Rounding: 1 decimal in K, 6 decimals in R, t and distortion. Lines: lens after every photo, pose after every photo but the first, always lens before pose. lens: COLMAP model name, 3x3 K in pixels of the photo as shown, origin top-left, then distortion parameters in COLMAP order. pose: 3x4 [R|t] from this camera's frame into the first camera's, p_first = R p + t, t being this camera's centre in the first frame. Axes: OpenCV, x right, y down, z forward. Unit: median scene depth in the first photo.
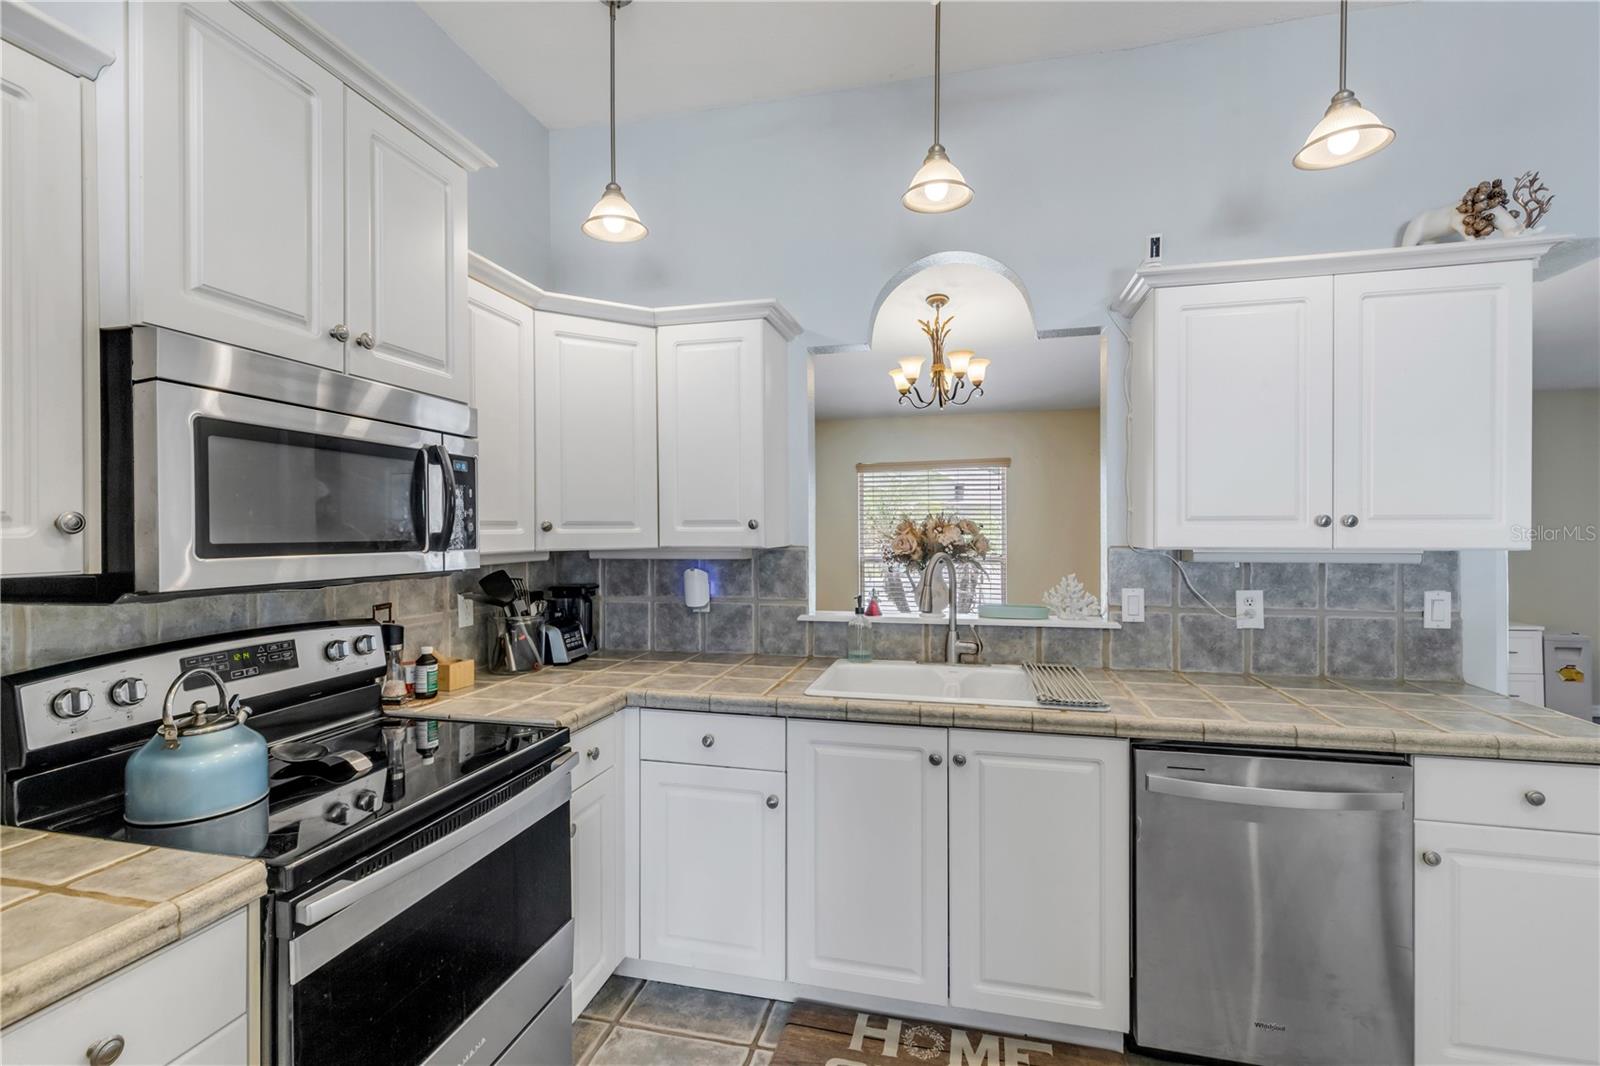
lens RADIAL K [[719.7, 0, 801.7], [0, 719.7, 531.1], [0, 0, 1]] dist [0.004768, -0.002389]
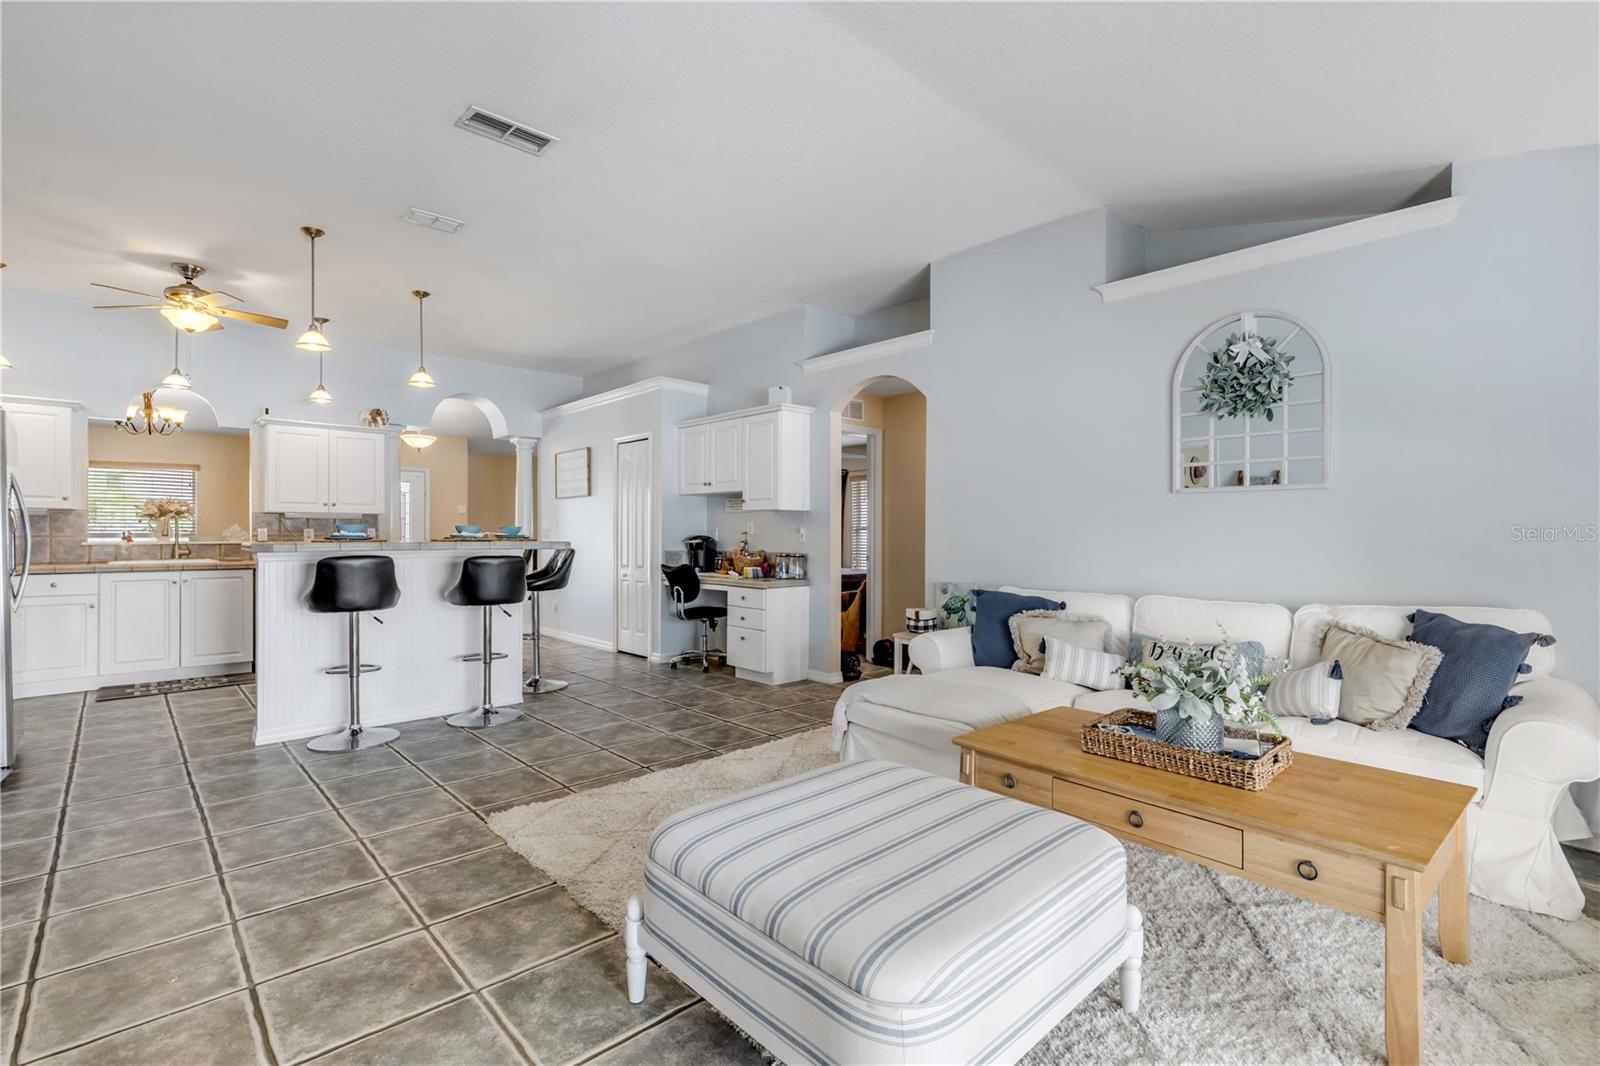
lens RADIAL K [[719.7, 0, 799.0], [0, 719.7, 533.3], [0, 0, 1]] dist [0.004768, -0.002389]
pose [[0.551044, 0.003591, 0.834468, -0.732685], [-0.001736, 0.999994, -0.003157, 0.111593], [-0.834474, 0.000291, 0.551047, -2.312151]]
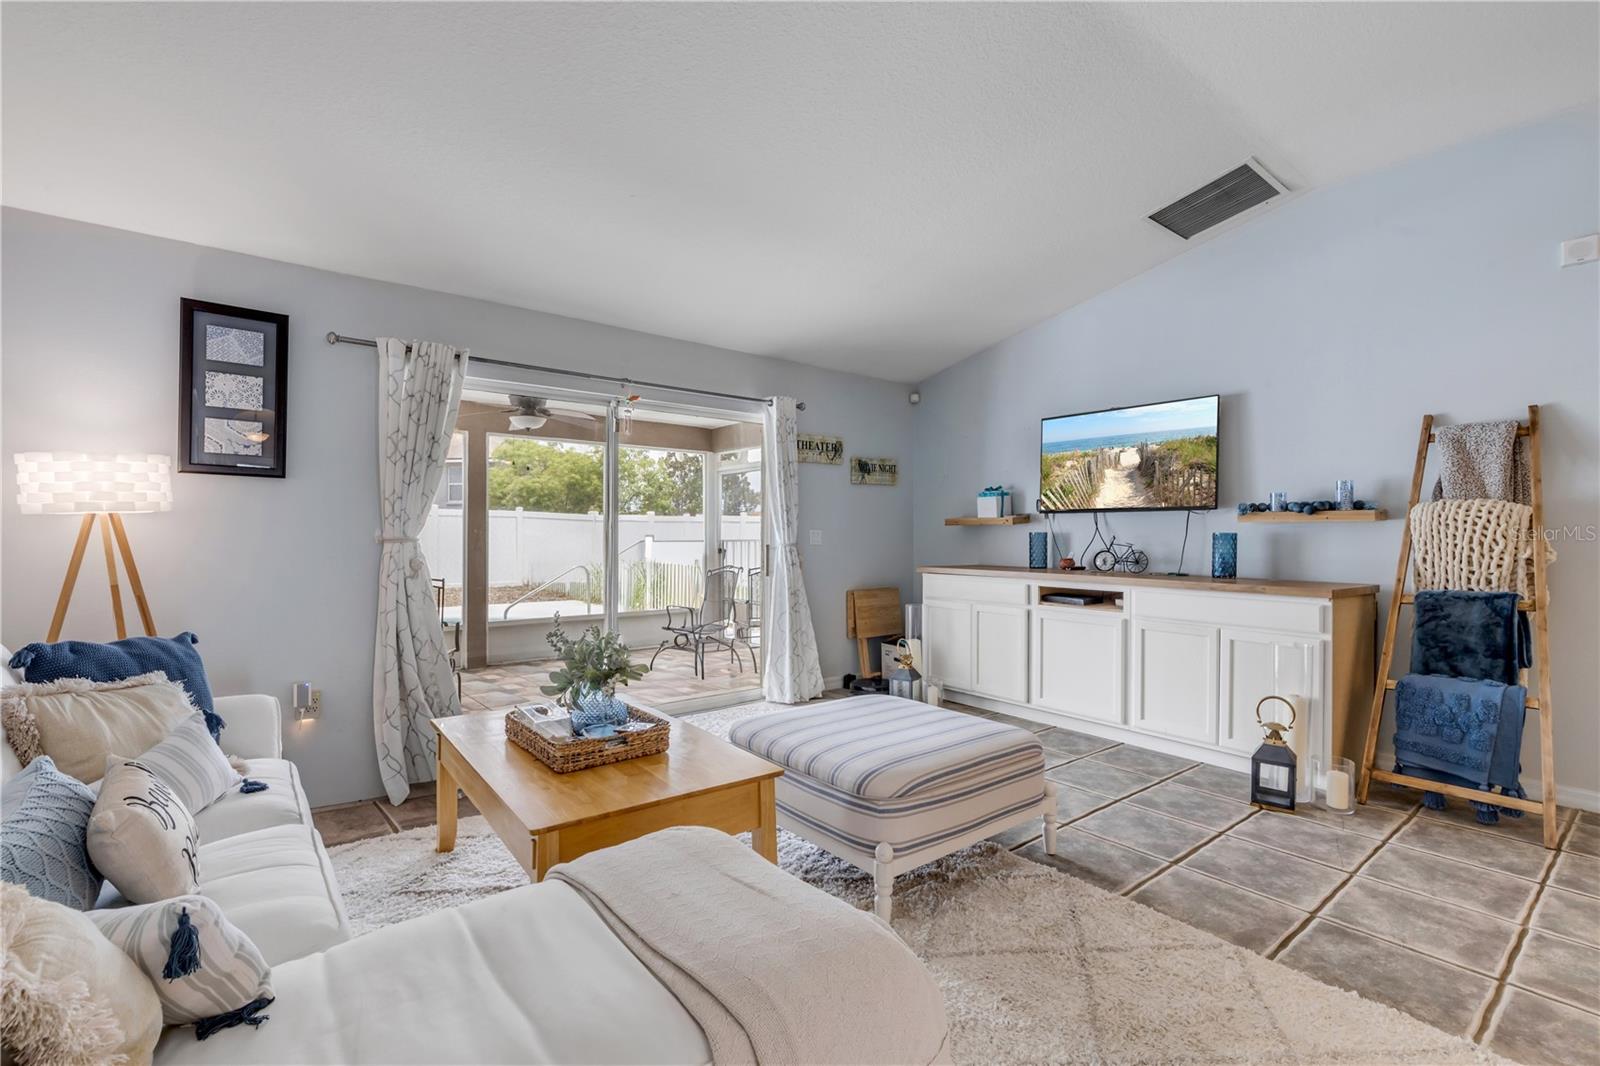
lens RADIAL K [[719.7, 0, 800.2], [0, 719.7, 533.5], [0, 0, 1]] dist [0.004768, -0.002389]
pose [[-0.615829, 0.003973, -0.787869, 0.995015], [-0.002218, 0.999975, 0.006777, 0.103662], [0.787876, 0.005920, -0.615805, -1.326852]]
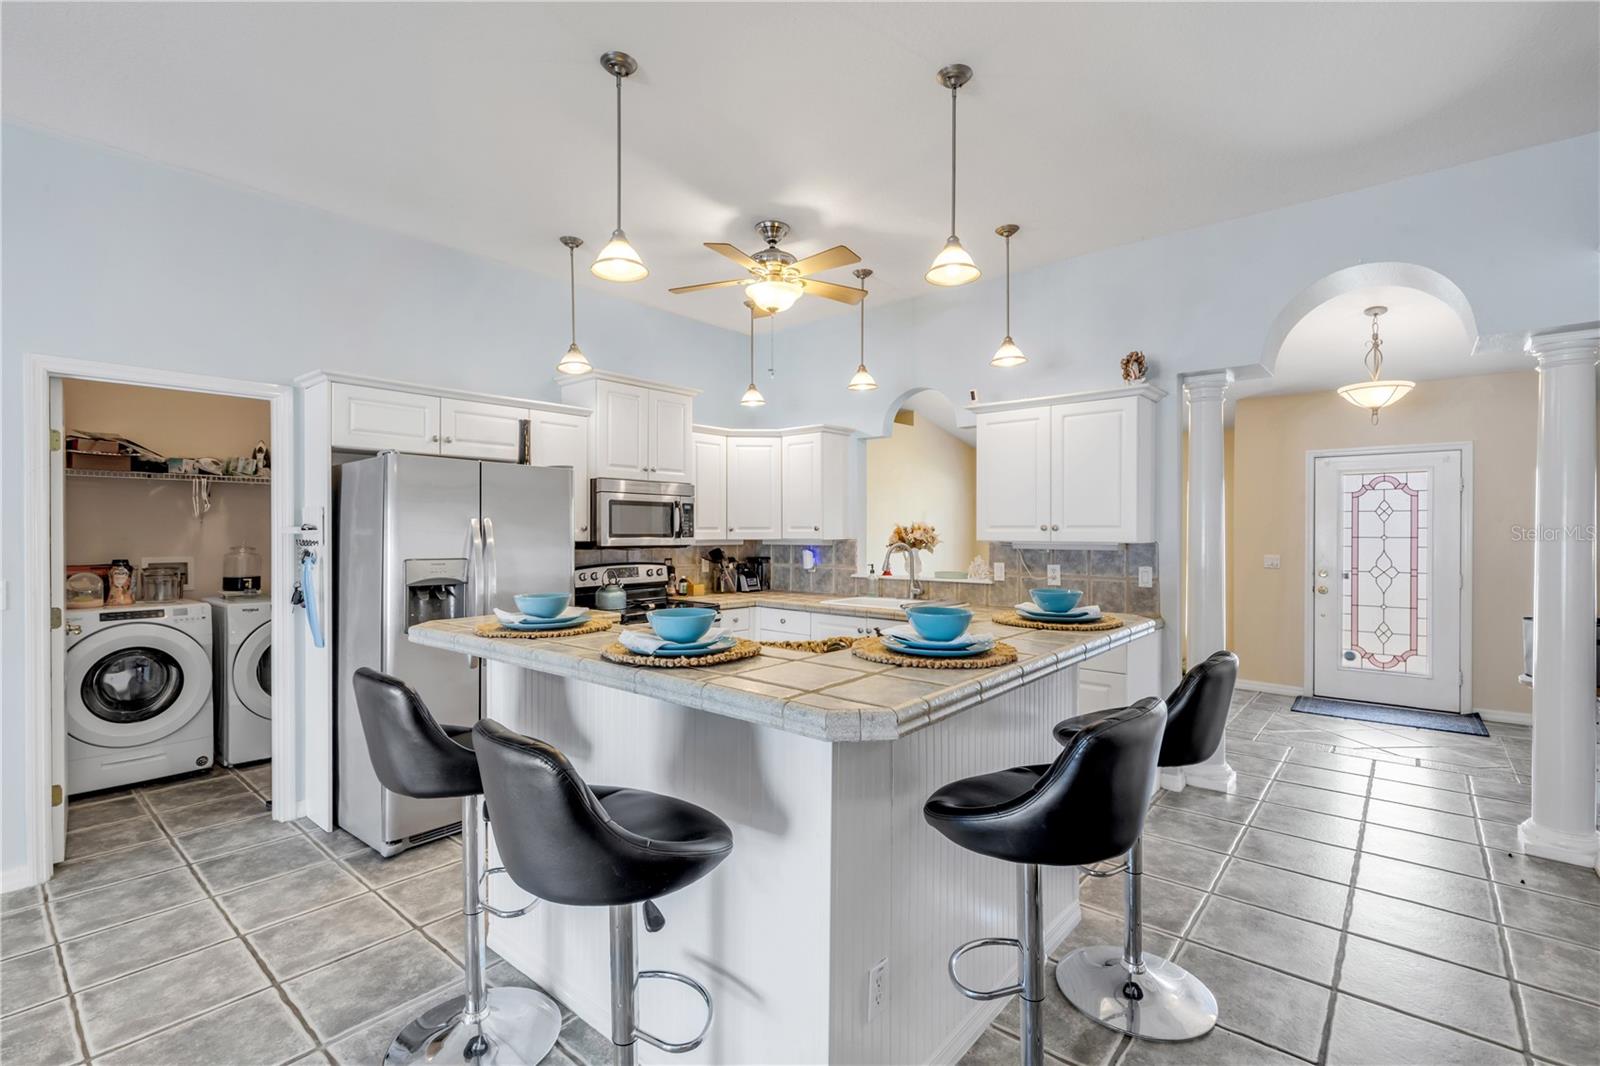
lens RADIAL K [[719.7, 0, 799.2], [0, 719.7, 535.6], [0, 0, 1]] dist [0.004768, -0.002389]
pose [[0.890855, 0.007840, -0.454219, 0.914870], [-0.005329, 0.999963, 0.006807, -0.002411], [0.454256, -0.003644, 0.890864, -0.991766]]
